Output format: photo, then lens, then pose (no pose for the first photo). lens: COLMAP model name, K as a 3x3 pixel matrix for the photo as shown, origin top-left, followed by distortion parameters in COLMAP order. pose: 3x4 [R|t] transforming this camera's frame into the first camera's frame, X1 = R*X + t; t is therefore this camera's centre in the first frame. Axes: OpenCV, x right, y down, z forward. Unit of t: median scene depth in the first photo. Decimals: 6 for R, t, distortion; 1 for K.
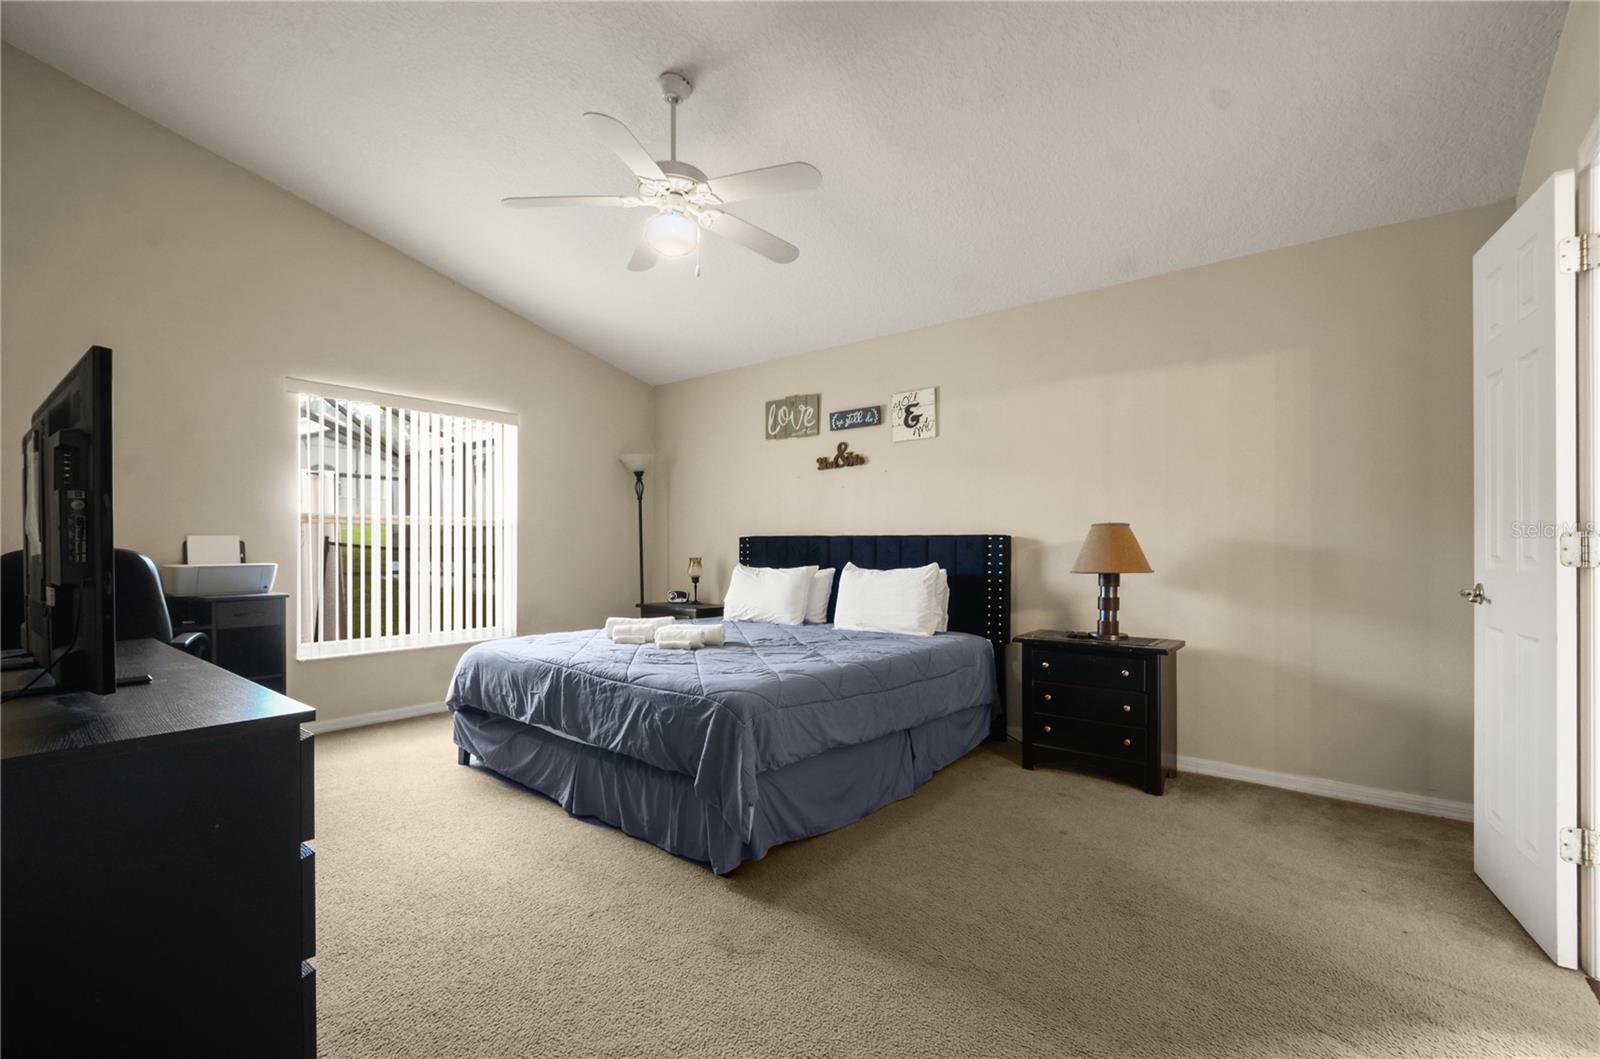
lens RADIAL K [[704.6, 0, 798.0], [0, 704.6, 544.0], [0, 0, 1]] dist [0.001227, -0.000332]
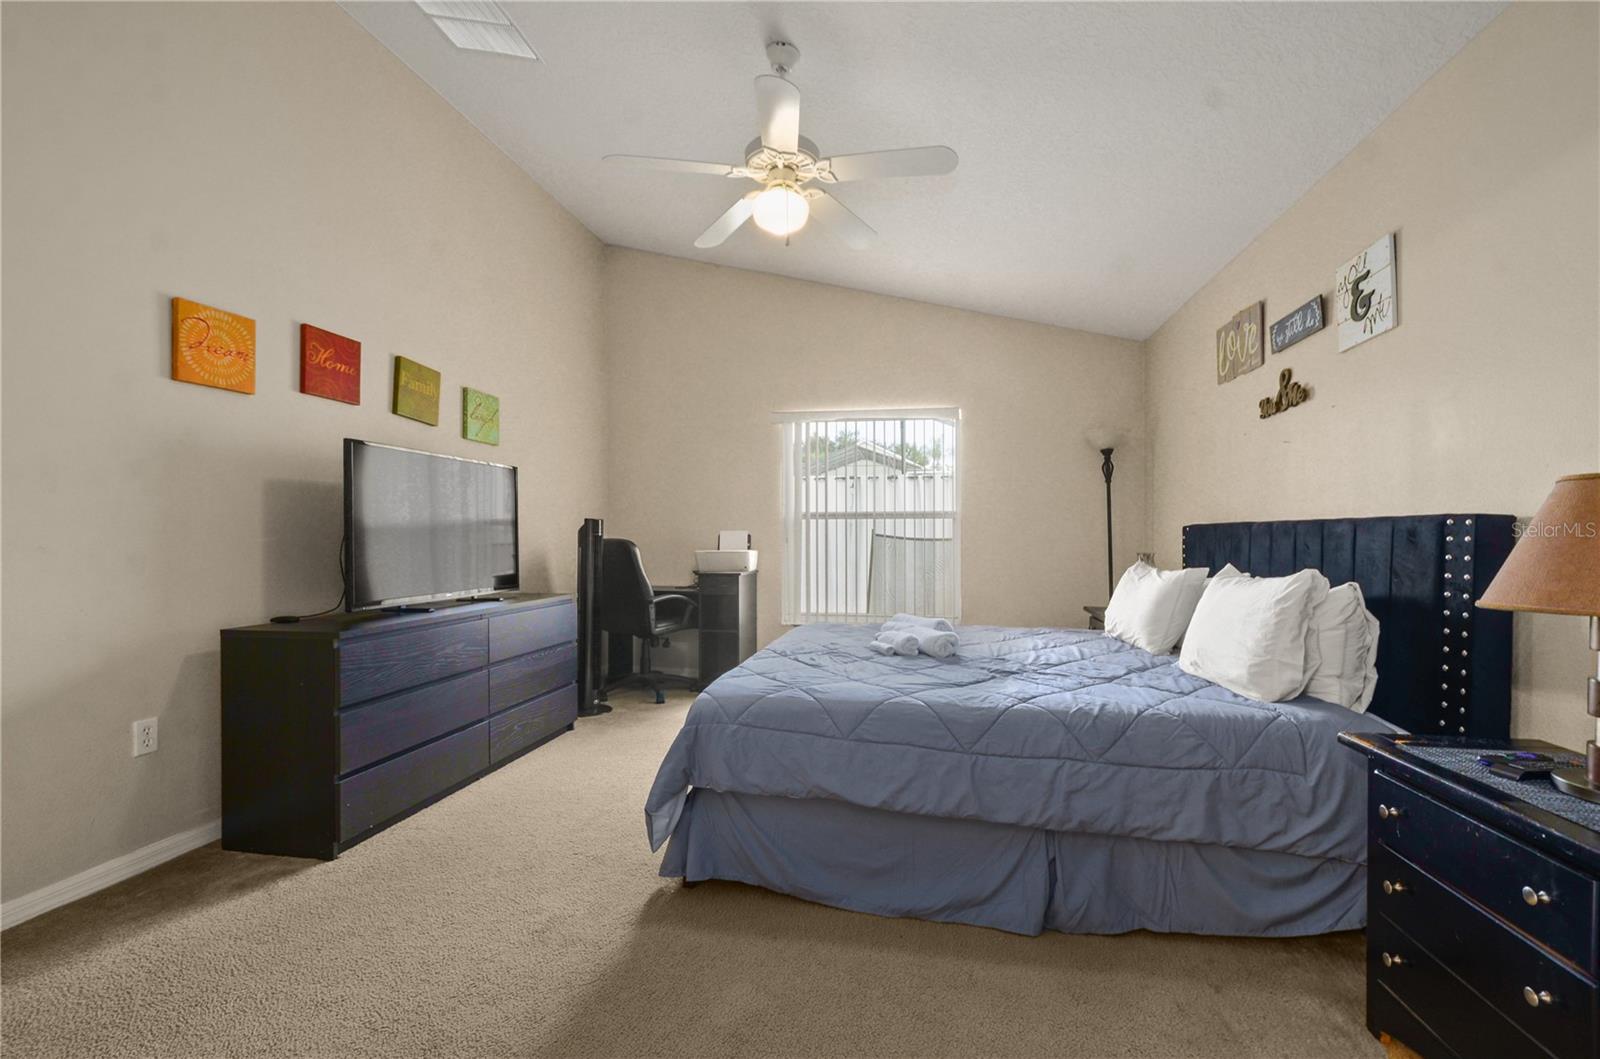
lens RADIAL K [[703.6, 0, 800.0], [0, 703.6, 529.5], [0, 0, 1]] dist [0.002058, 0.000099]
pose [[0.478490, -0.010787, -0.878027, 0.430789], [0.001335, 0.999932, -0.011557, 0.002155], [0.878092, 0.004358, 0.478472, 0.362740]]
